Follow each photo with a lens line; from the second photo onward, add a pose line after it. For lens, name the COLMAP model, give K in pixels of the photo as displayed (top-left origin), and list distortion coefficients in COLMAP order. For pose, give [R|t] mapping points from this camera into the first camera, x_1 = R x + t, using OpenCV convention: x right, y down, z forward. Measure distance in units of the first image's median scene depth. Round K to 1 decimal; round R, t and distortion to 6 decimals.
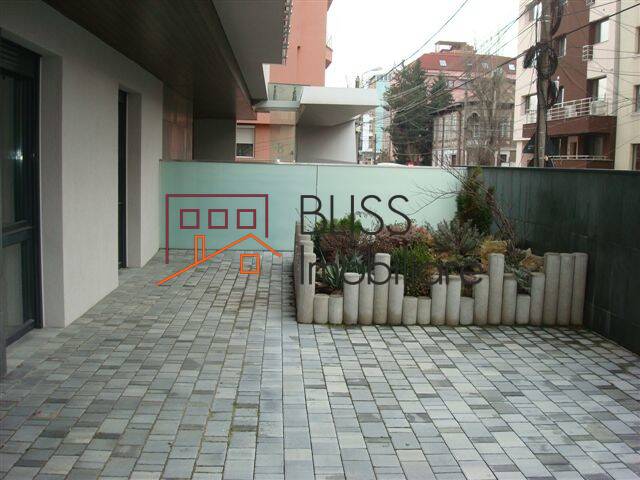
lens RADIAL K [[672.7, 0, 320.0], [0, 672.7, 240.0], [0, 0, 1]] dist [-0.096128, -0.021625]
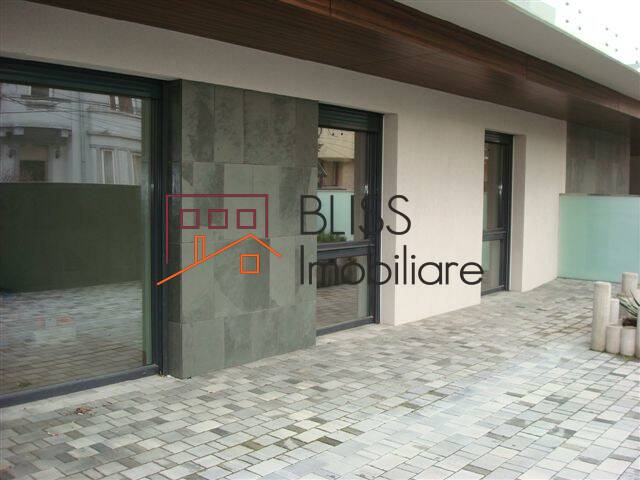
lens RADIAL K [[672.7, 0, 320.0], [0, 672.7, 240.0], [0, 0, 1]] dist [-0.096128, -0.021625]
pose [[0.709575, 0.032016, -0.703902, 0.554526], [-0.069997, 0.997229, -0.025205, 0.016699], [0.701144, 0.067156, 0.709850, -0.016735]]
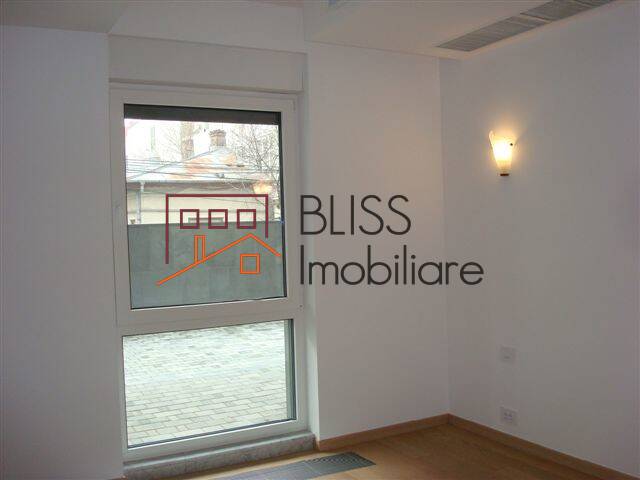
lens RADIAL K [[672.7, 0, 320.0], [0, 672.7, 240.0], [0, 0, 1]] dist [-0.096128, -0.021625]
pose [[-0.425360, -0.021606, 0.904766, -1.559717], [0.123723, 0.988941, 0.081782, -0.170582], [-0.896527, 0.146728, -0.417983, 1.455475]]
